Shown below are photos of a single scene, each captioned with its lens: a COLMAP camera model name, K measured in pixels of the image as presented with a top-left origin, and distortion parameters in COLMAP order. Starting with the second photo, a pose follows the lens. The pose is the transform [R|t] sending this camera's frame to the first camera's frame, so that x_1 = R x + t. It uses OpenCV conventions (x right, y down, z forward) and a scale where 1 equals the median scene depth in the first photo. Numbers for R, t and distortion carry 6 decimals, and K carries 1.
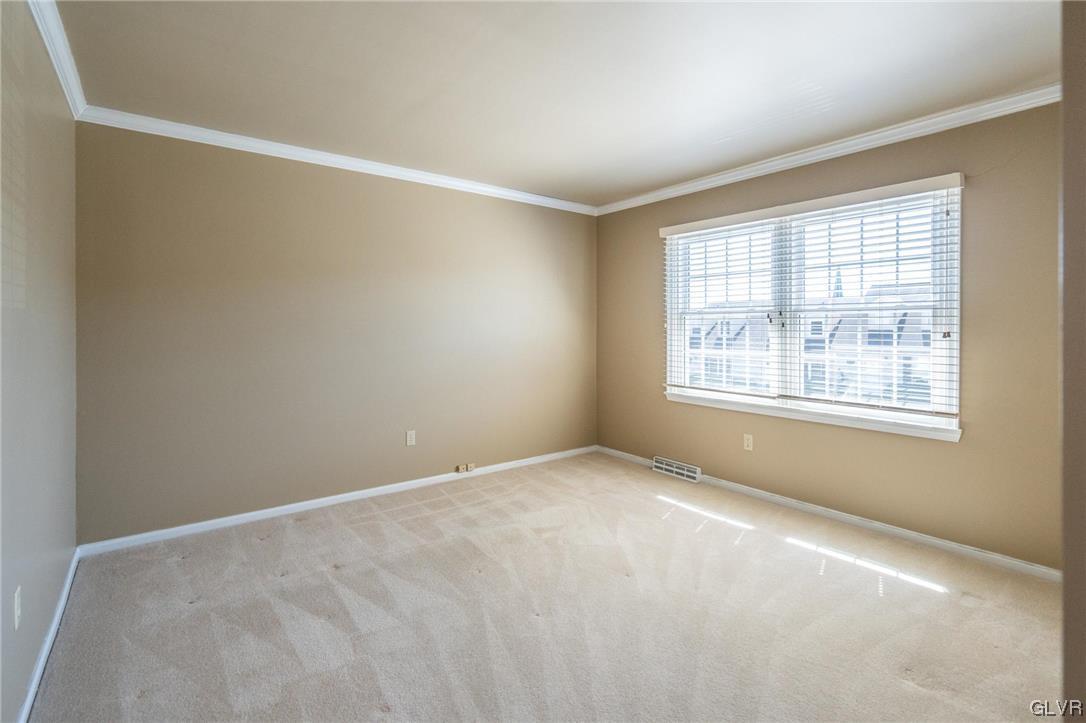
lens RADIAL K [[503.1, 0, 527.8], [0, 503.1, 346.1], [0, 0, 1]] dist [-0.002602, 0.004032]
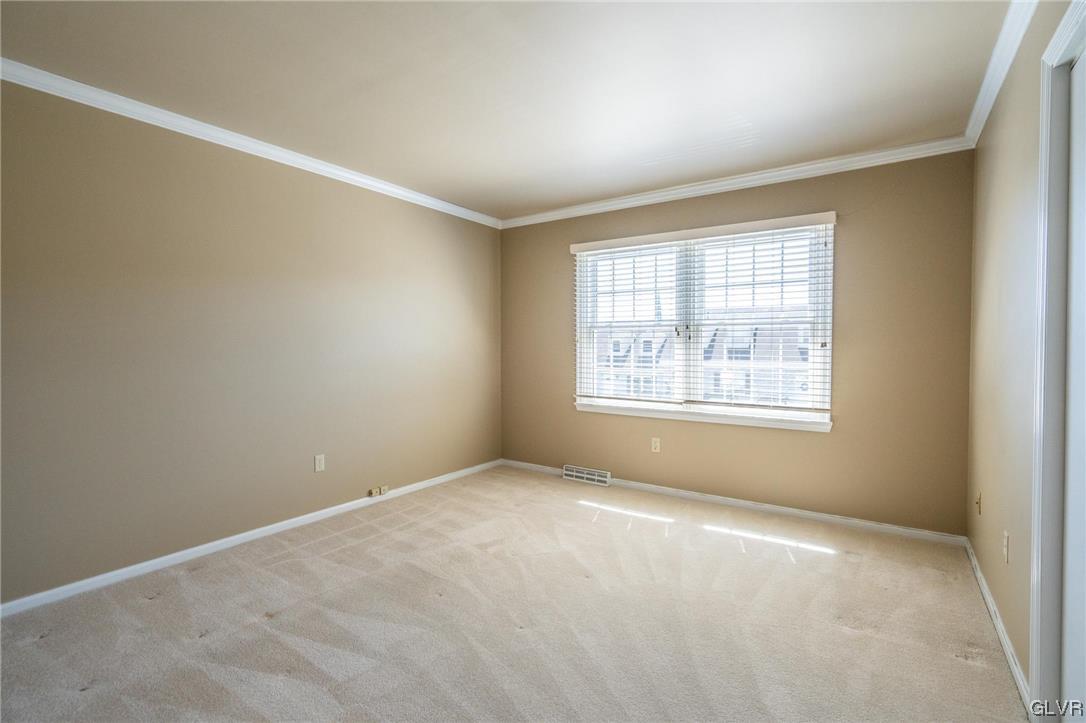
lens RADIAL K [[503.1, 0, 527.3], [0, 503.1, 372.3], [0, 0, 1]] dist [-0.002602, 0.004032]
pose [[0.953146, -0.015889, 0.302095, -0.175500], [0.011360, 0.999795, 0.016743, 0.012851], [-0.302299, -0.012527, 0.953131, 0.044831]]
